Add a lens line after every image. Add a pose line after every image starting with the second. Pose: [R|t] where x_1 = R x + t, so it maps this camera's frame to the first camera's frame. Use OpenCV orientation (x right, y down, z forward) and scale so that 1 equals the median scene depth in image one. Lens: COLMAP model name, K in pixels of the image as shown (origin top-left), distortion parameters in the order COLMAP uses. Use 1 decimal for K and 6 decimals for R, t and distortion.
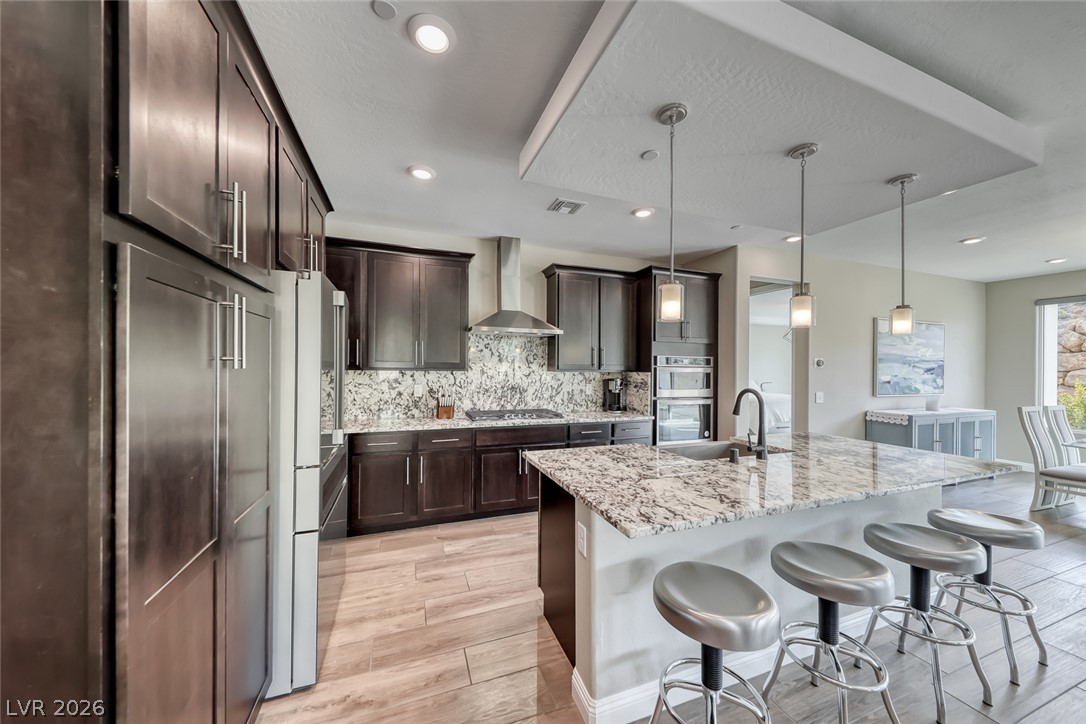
lens RADIAL K [[372.1, 0, 537.5], [0, 372.1, 370.4], [0, 0, 1]] dist [0.013423, -0.005267]
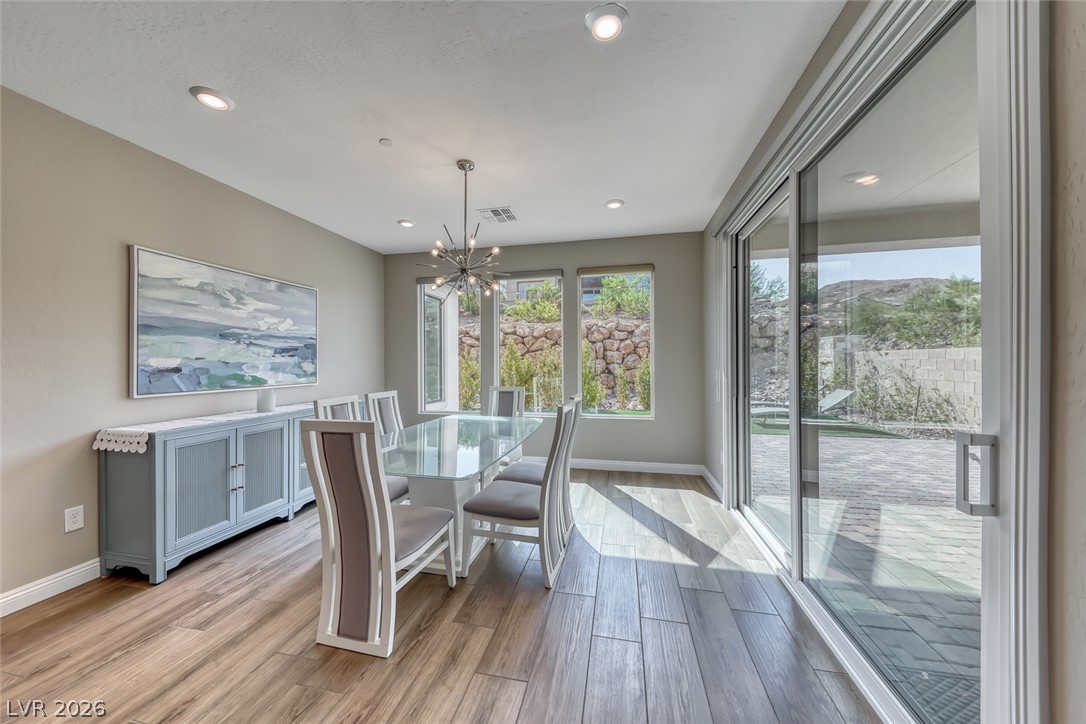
lens RADIAL K [[372.1, 0, 540.8], [0, 372.1, 361.6], [0, 0, 1]] dist [0.013423, -0.005267]
pose [[0.530970, -0.013192, 0.847288, 0.877294], [0.018366, 0.999823, 0.004058, 0.031417], [-0.847192, 0.013406, 0.531118, 0.295377]]
